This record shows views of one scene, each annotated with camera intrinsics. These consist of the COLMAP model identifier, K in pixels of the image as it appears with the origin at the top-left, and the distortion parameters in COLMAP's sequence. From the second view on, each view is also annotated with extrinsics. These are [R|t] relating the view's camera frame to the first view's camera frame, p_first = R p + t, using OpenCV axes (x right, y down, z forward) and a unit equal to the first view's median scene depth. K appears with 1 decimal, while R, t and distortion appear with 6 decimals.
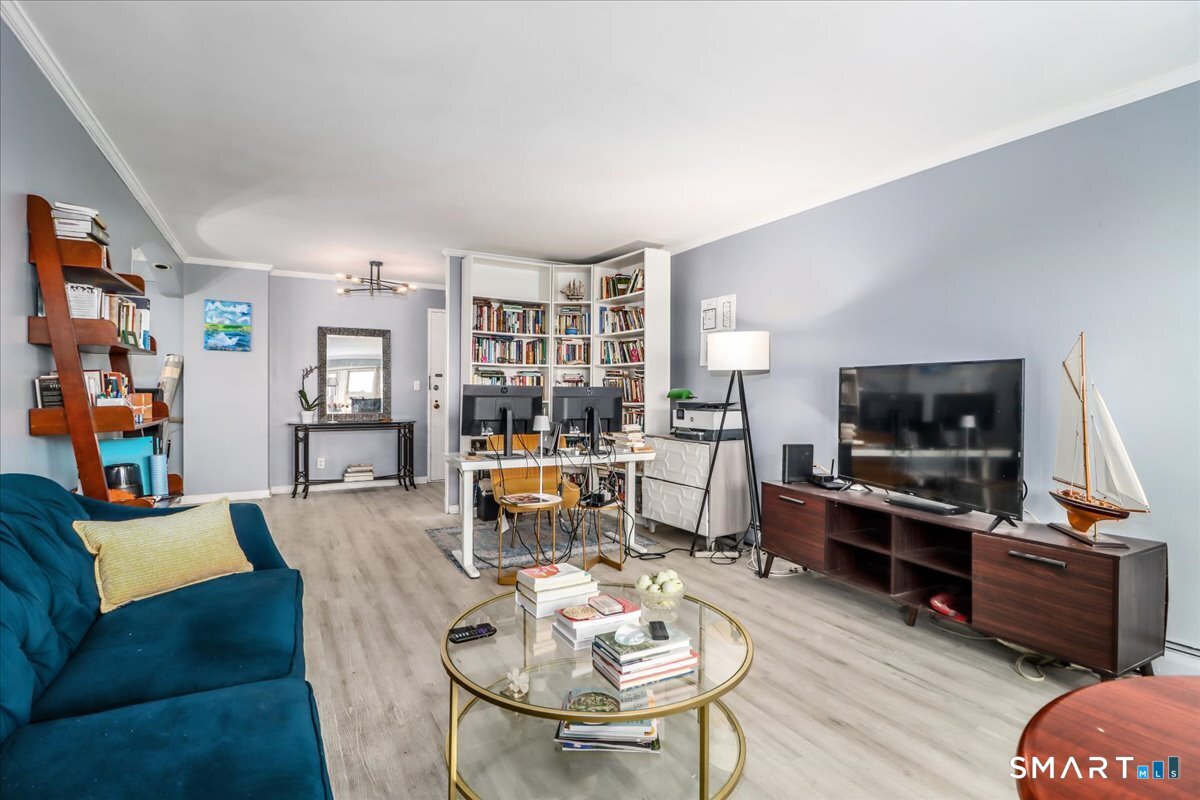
lens RADIAL K [[564.4, 0, 595.5], [0, 564.4, 391.7], [0, 0, 1]] dist [-0.001531, -0.010453]
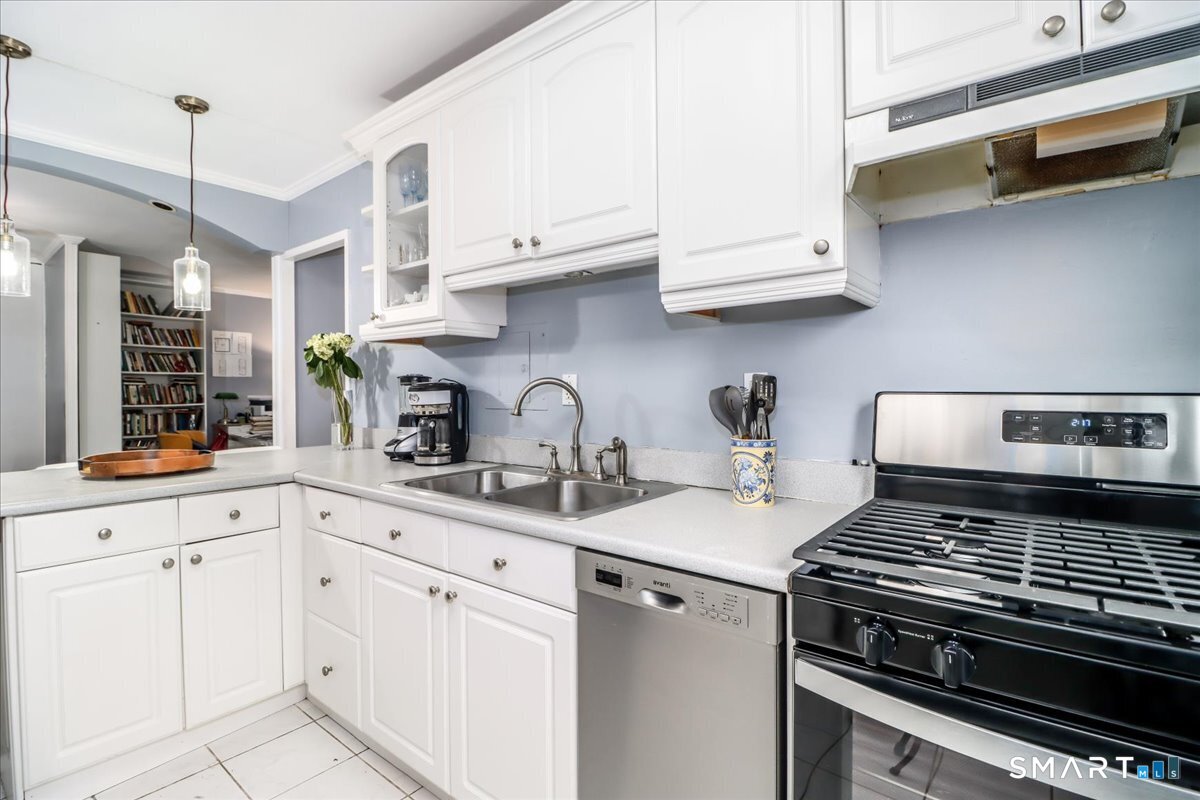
lens RADIAL K [[564.4, 0, 605.2], [0, 564.4, 392.1], [0, 0, 1]] dist [-0.001531, -0.010453]
pose [[-0.399263, -0.007911, 0.916802, -1.389877], [0.007303, 0.999904, 0.011809, -0.014968], [-0.916807, 0.011411, -0.399167, 0.602267]]
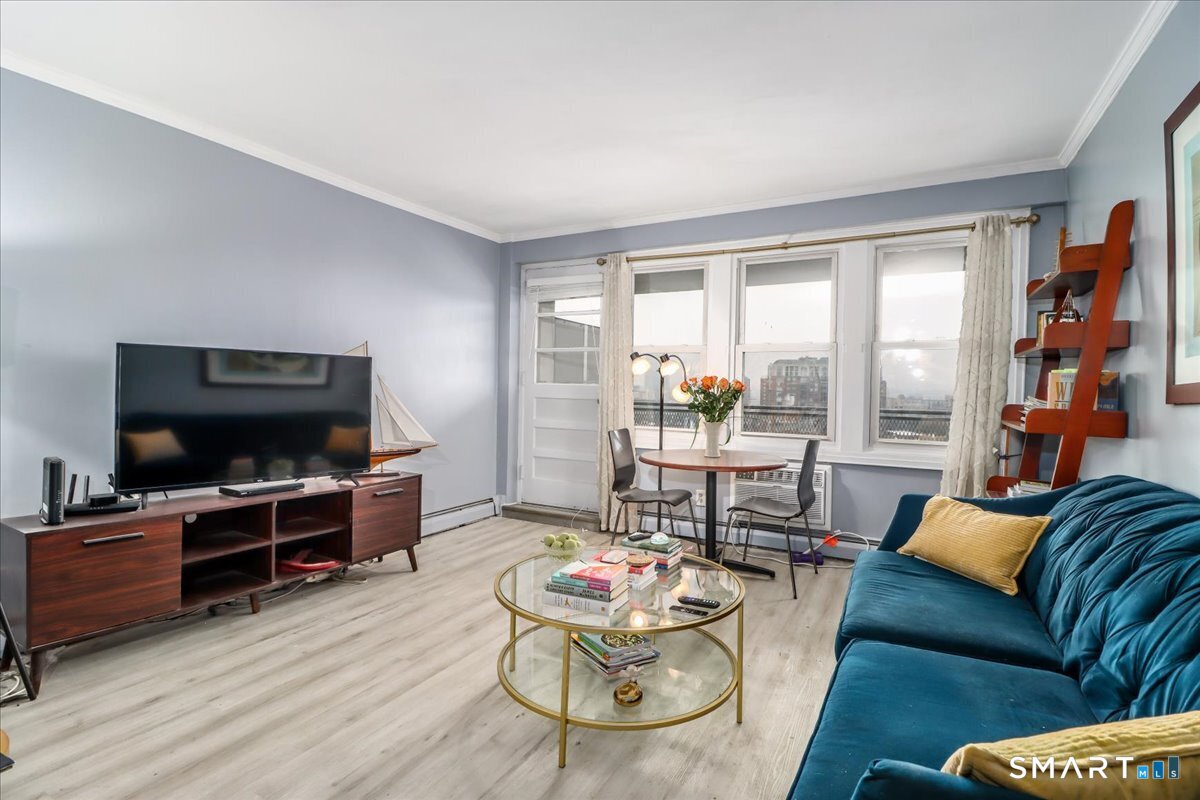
lens RADIAL K [[564.4, 0, 606.0], [0, 564.4, 394.7], [0, 0, 1]] dist [-0.001531, -0.010453]
pose [[-0.542122, -0.024593, 0.839940, -0.322804], [-0.018312, 0.999680, 0.017451, -0.000572], [-0.840100, -0.005920, -0.542399, 0.541347]]
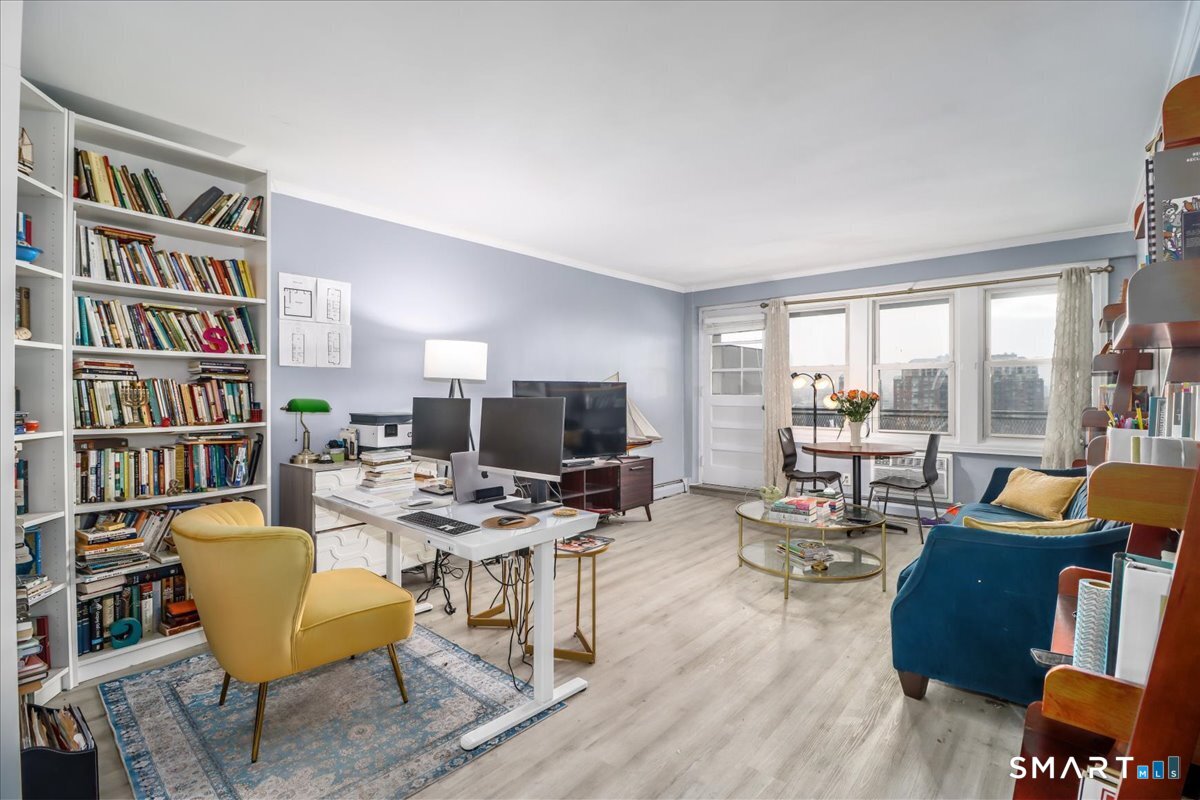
lens RADIAL K [[564.4, 0, 598.1], [0, 564.4, 393.5], [0, 0, 1]] dist [-0.001531, -0.010453]
pose [[-0.350097, -0.006950, 0.936688, -0.556157], [0.001957, 0.999965, 0.008151, -0.014711], [-0.936711, 0.004686, -0.350071, 0.801089]]
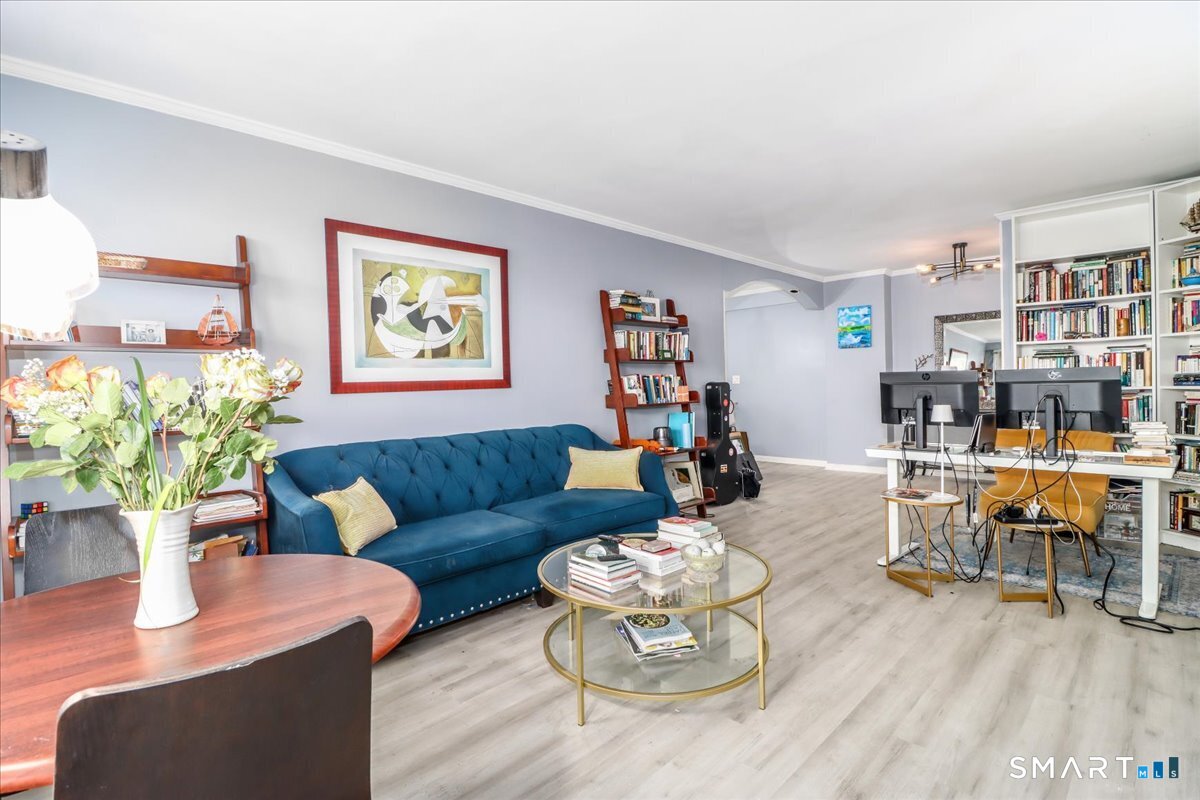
lens RADIAL K [[564.4, 0, 616.6], [0, 564.4, 391.9], [0, 0, 1]] dist [-0.001531, -0.010453]
pose [[0.299913, -0.002385, -0.953964, 0.396103], [0.023028, 0.999724, 0.004740, 0.004480], [0.953689, -0.023390, 0.299885, 0.170983]]
